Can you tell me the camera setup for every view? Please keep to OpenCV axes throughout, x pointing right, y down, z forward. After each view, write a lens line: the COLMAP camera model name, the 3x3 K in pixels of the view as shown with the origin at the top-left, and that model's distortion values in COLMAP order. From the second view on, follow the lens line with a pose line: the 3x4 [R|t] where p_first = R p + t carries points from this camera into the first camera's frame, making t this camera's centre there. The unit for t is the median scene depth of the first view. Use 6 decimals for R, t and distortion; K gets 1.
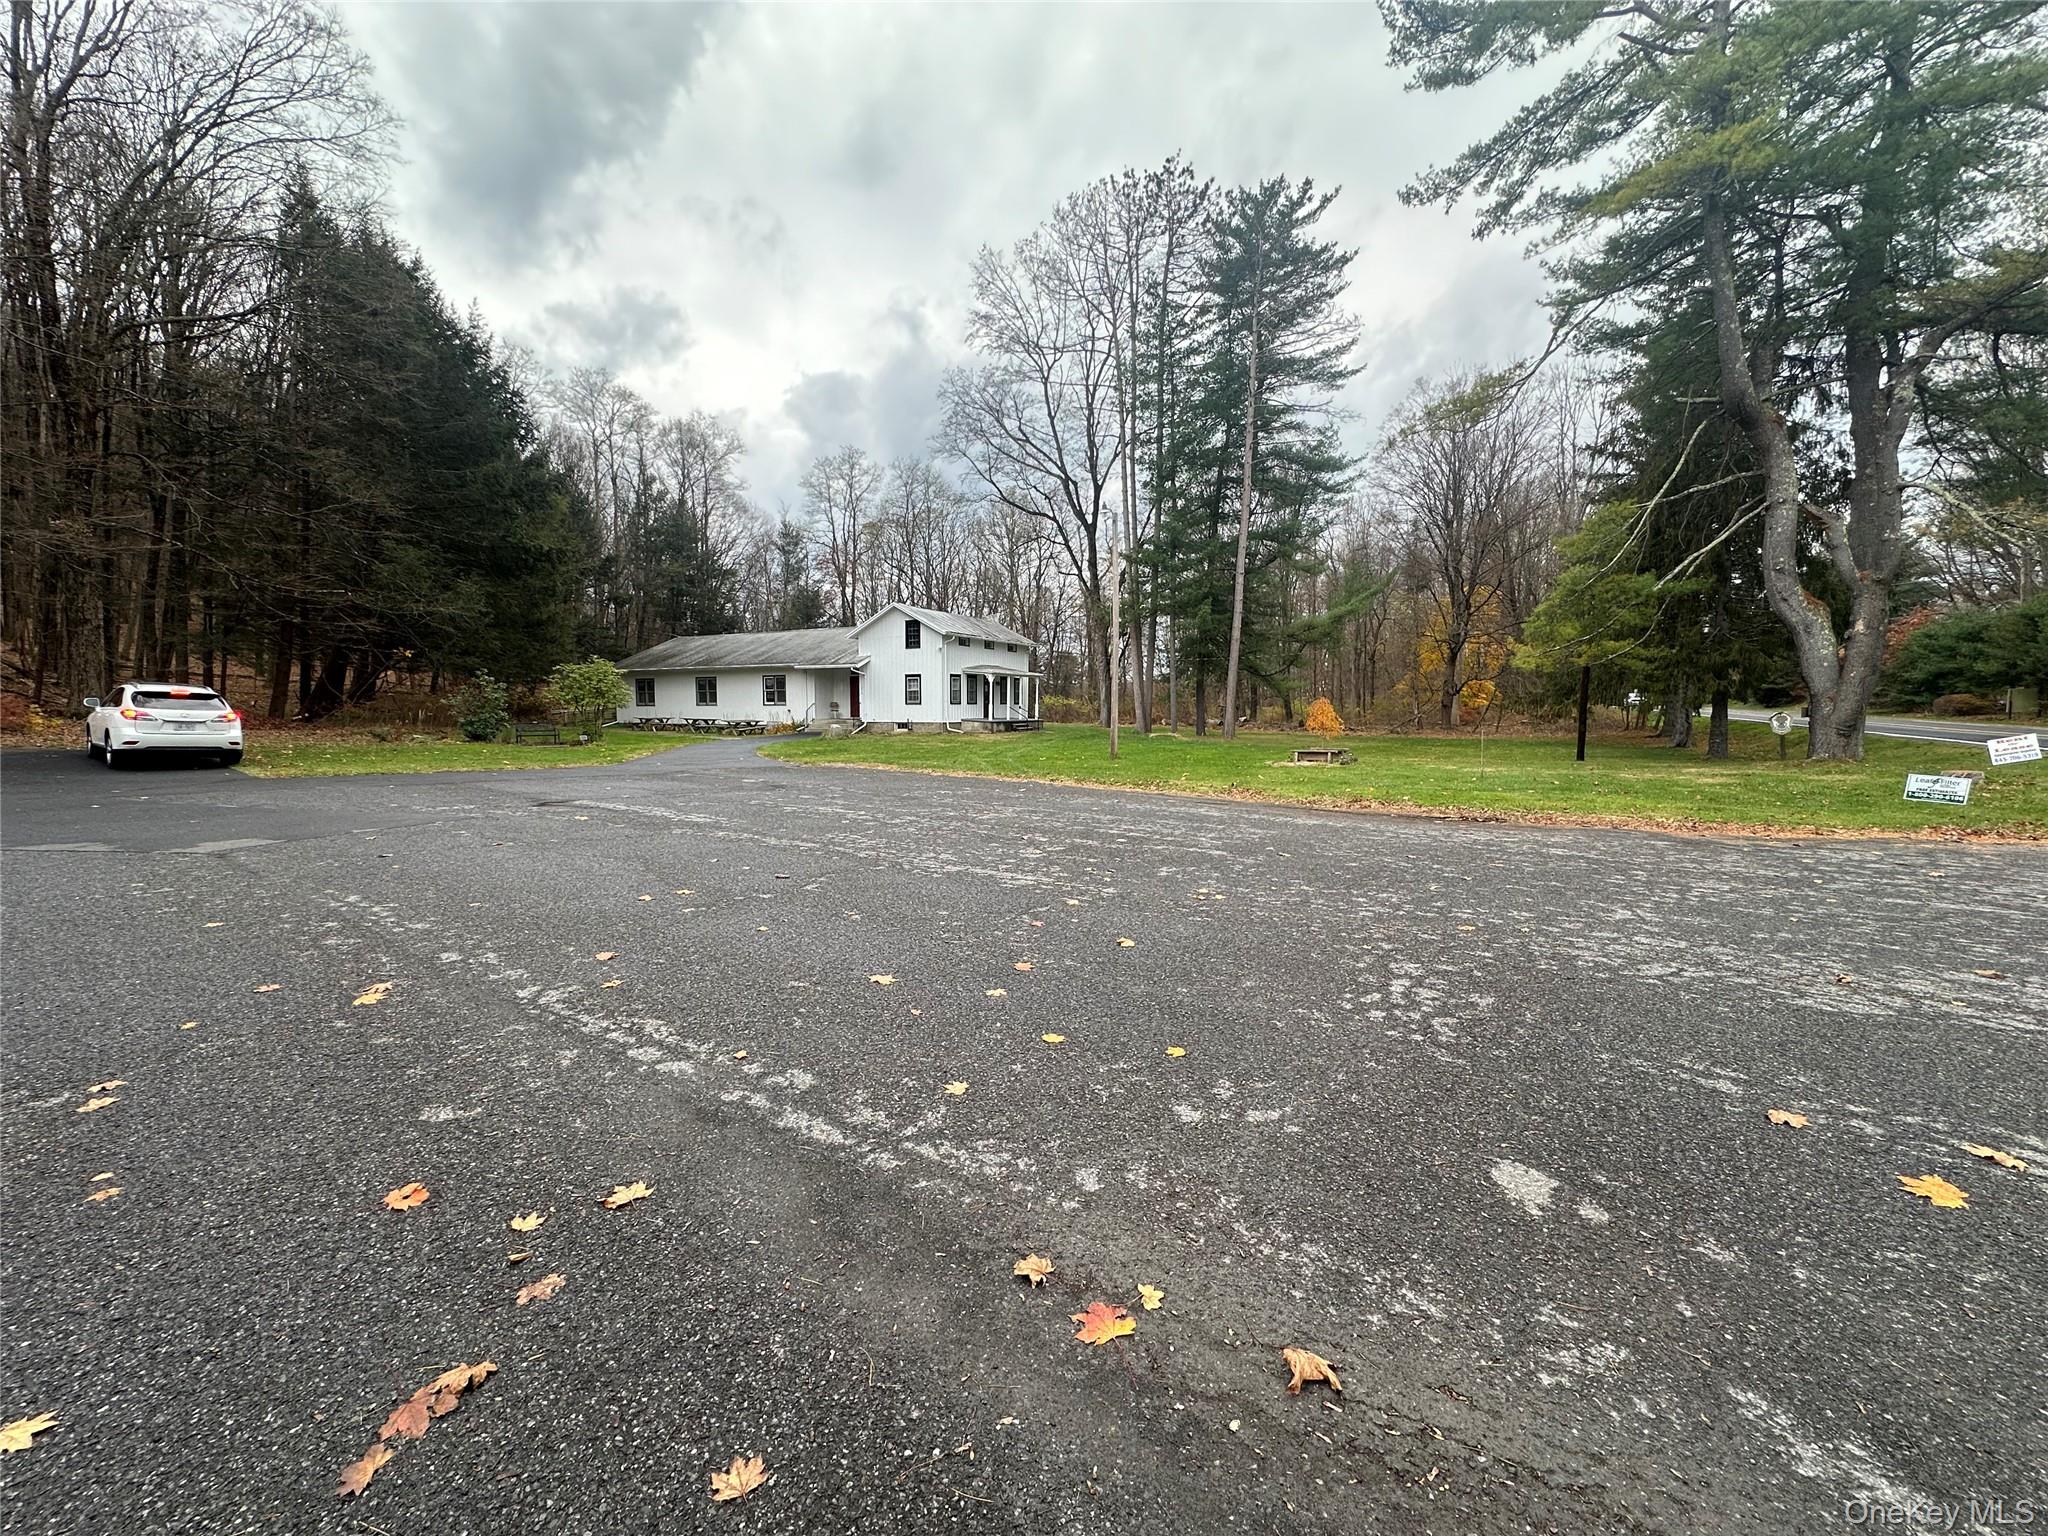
lens RADIAL K [[822.5, 0, 1024.0], [0, 822.5, 768.0], [0, 0, 1]] dist [-0.000974, -0.000067]
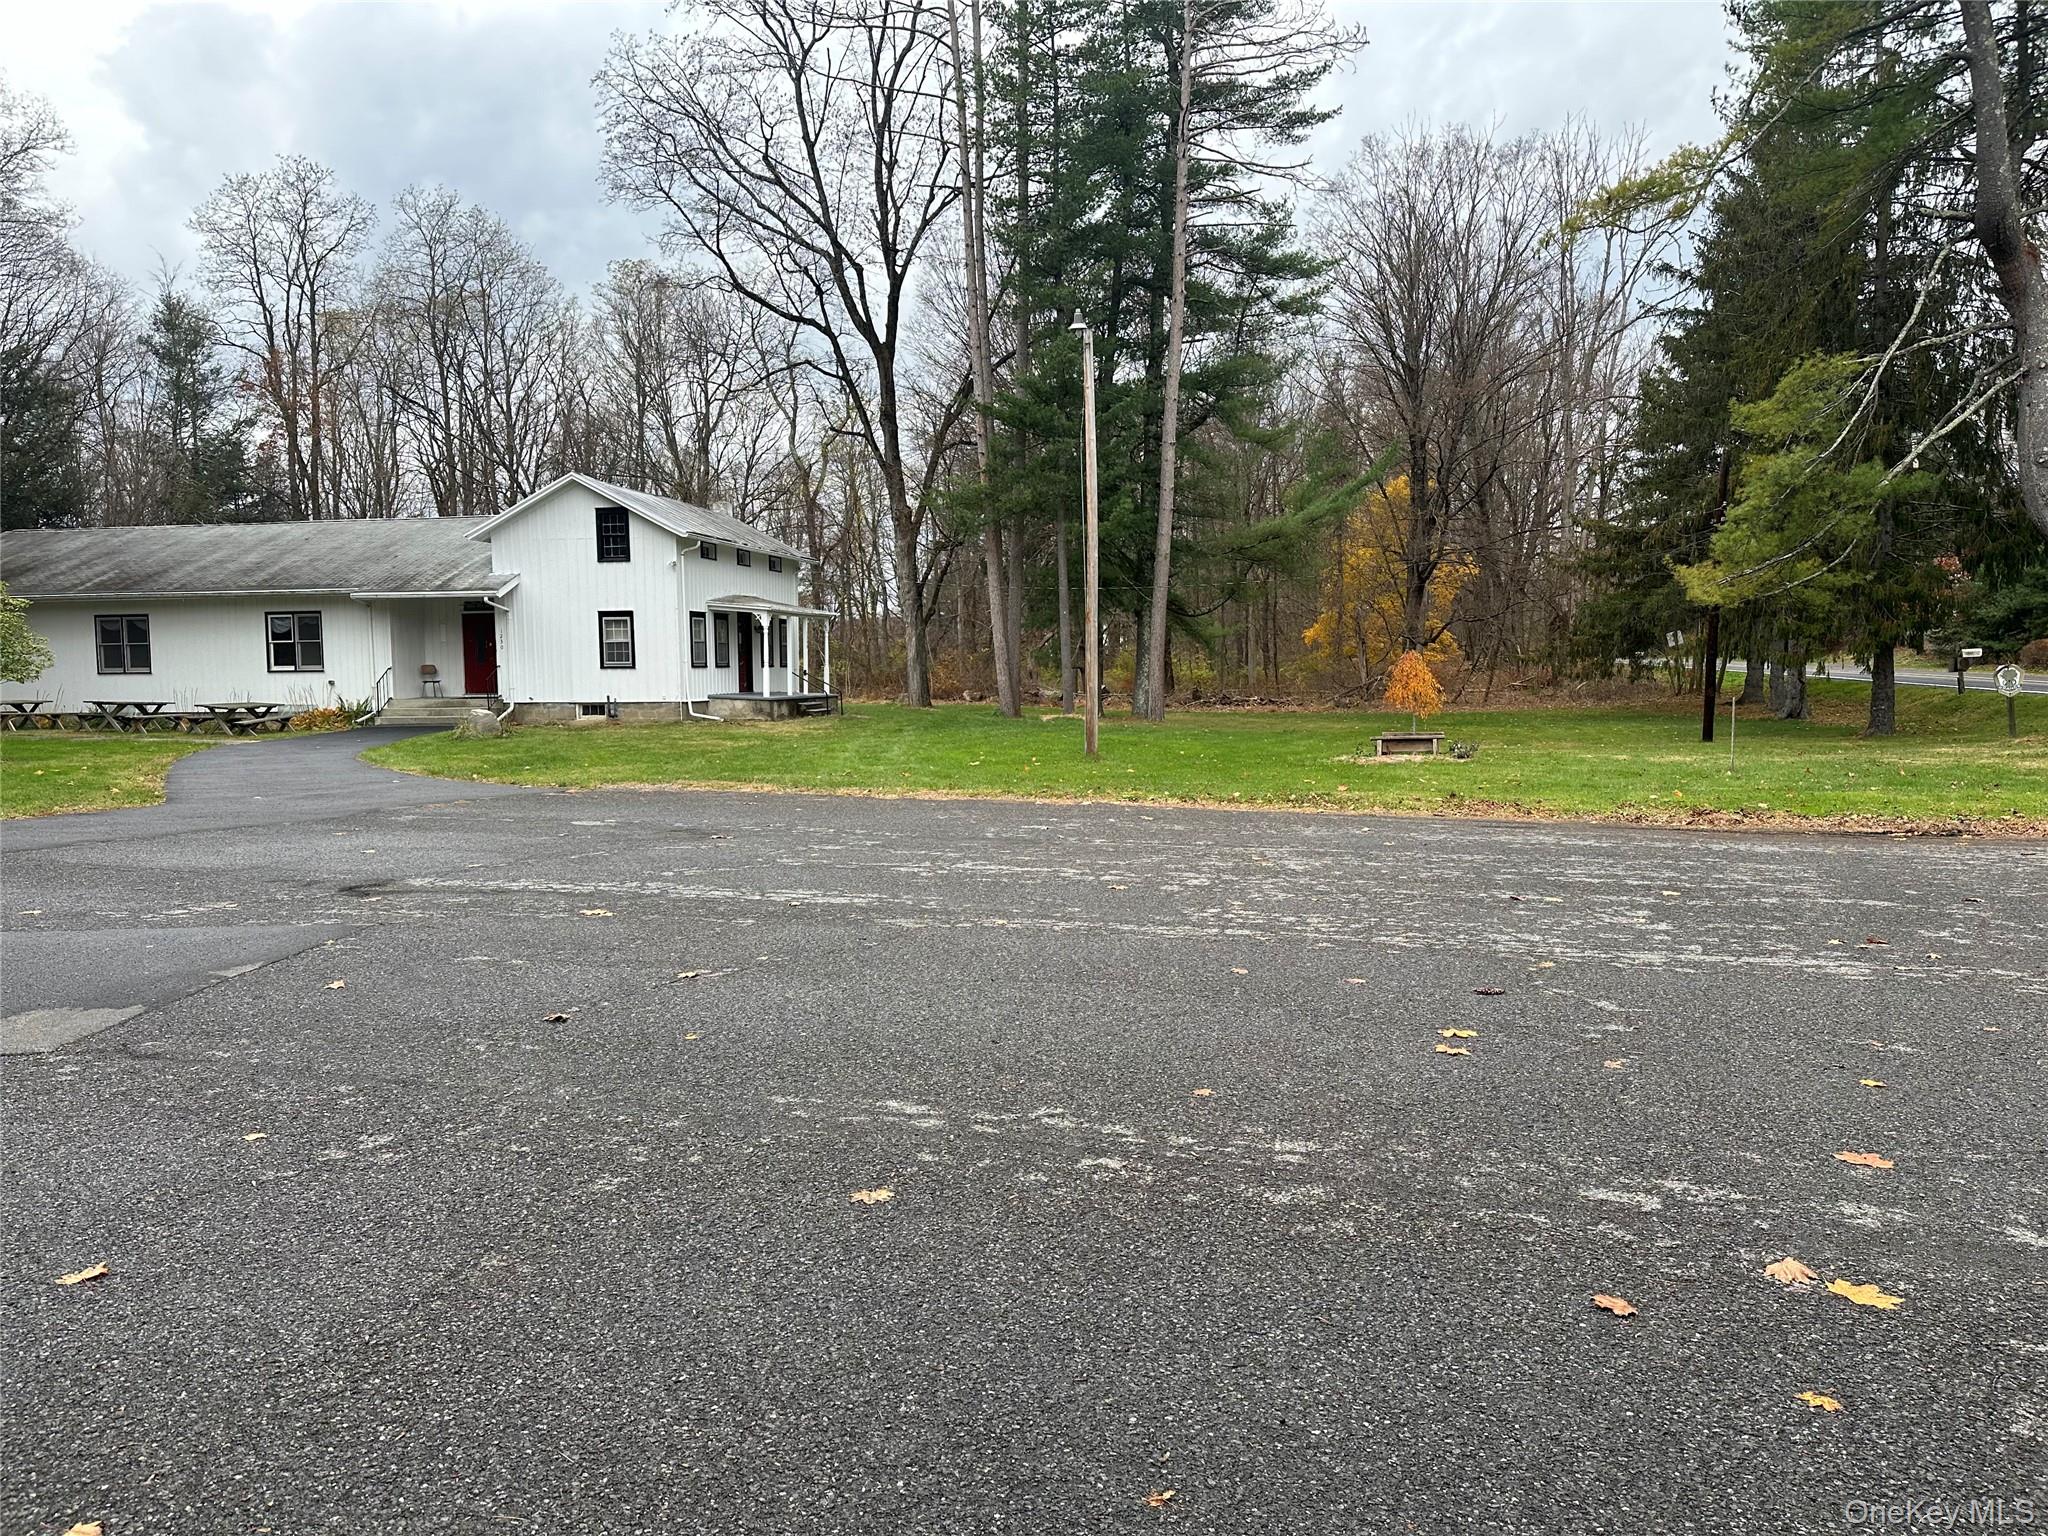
lens RADIAL K [[1445.4, 0, 1024.0], [0, 1445.4, 768.0], [0, 0, 1]] dist [0.069384, -0.084558]
pose [[0.953617, -0.031162, 0.299407, -0.151323], [0.032980, 0.999455, -0.001019, -0.003821], [-0.299212, 0.010846, 0.954125, 0.033621]]
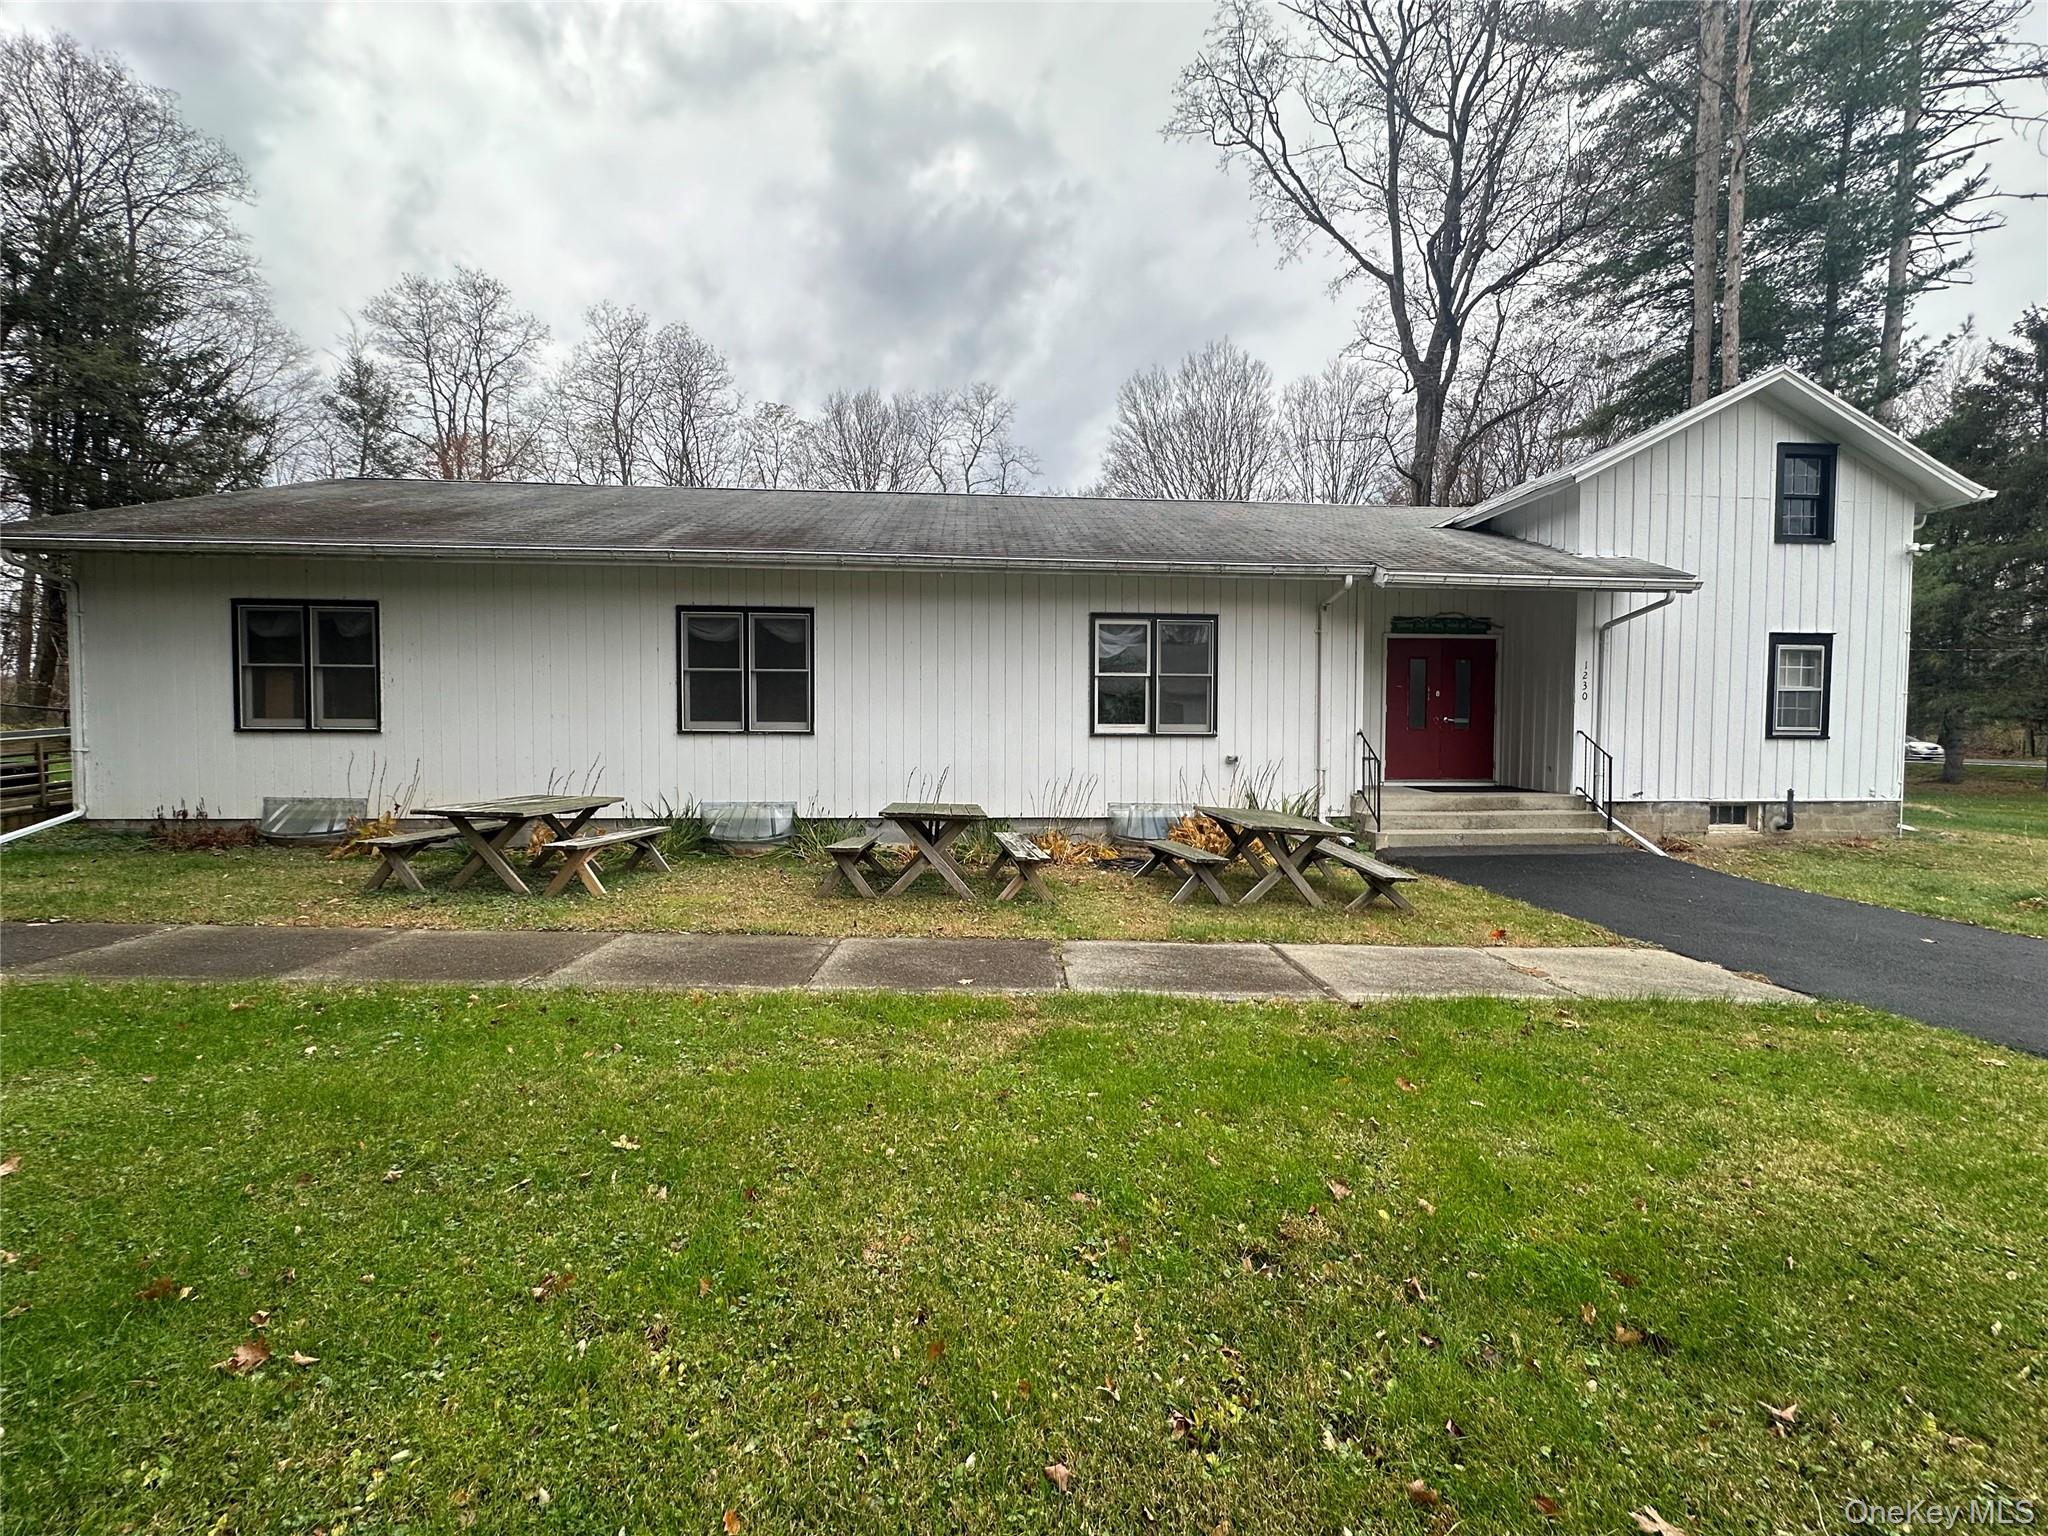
lens RADIAL K [[822.5, 0, 1024.0], [0, 822.5, 768.0], [0, 0, 1]] dist [-0.000974, -0.000067]
pose [[0.844037, -0.013929, 0.536104, -0.465627], [0.035042, 0.998959, -0.029216, -0.062028], [-0.535139, 0.043445, 0.843646, 0.818752]]
